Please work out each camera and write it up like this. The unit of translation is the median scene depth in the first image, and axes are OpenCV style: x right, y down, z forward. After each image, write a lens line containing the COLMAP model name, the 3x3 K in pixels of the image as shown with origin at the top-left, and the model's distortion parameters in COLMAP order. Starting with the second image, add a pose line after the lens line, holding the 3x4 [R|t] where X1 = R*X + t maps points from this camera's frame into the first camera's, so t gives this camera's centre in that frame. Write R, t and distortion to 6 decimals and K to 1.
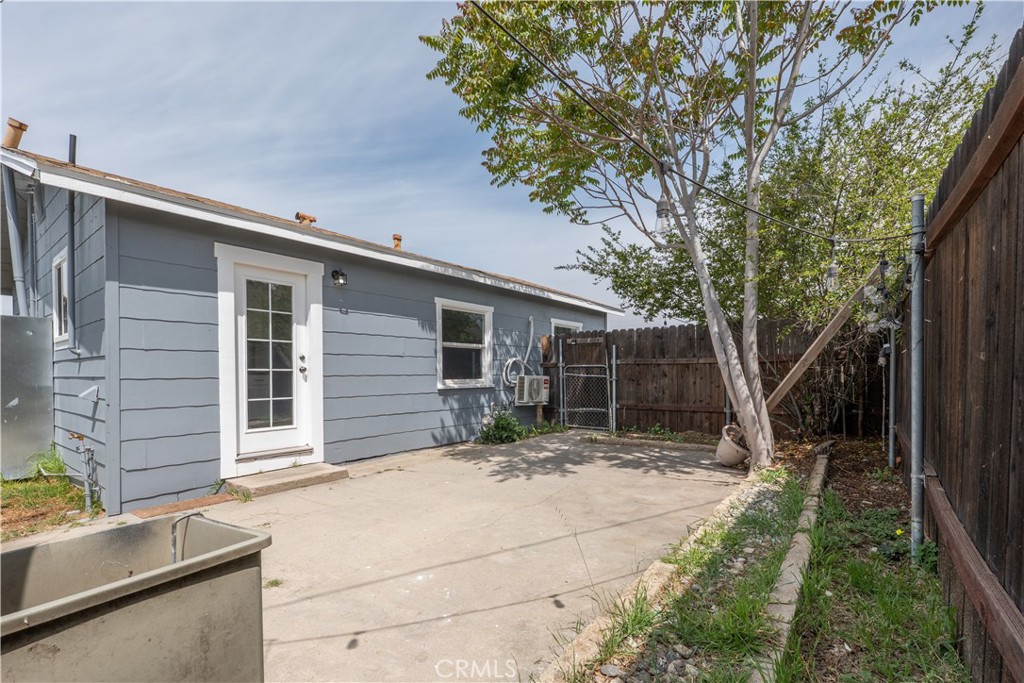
lens RADIAL K [[468.9, 0, 515.9], [0, 468.9, 369.2], [0, 0, 1]] dist [-0.000265, -0.000030]
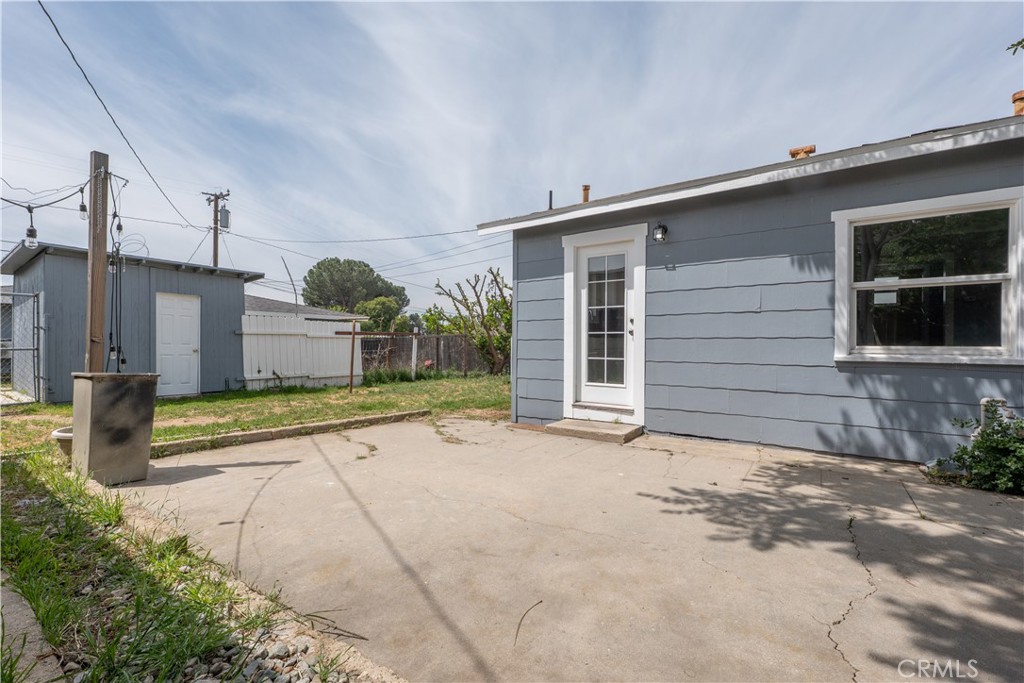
lens RADIAL K [[443.5, 0, 512.0], [0, 443.5, 341.5], [0, 0, 1]] dist [-0.000214, 0.000118]
pose [[0.021790, 0.003108, -0.999758, 0.509415], [0.004203, 0.999986, 0.003200, 0.016899], [0.999754, -0.004271, 0.021777, 0.706180]]
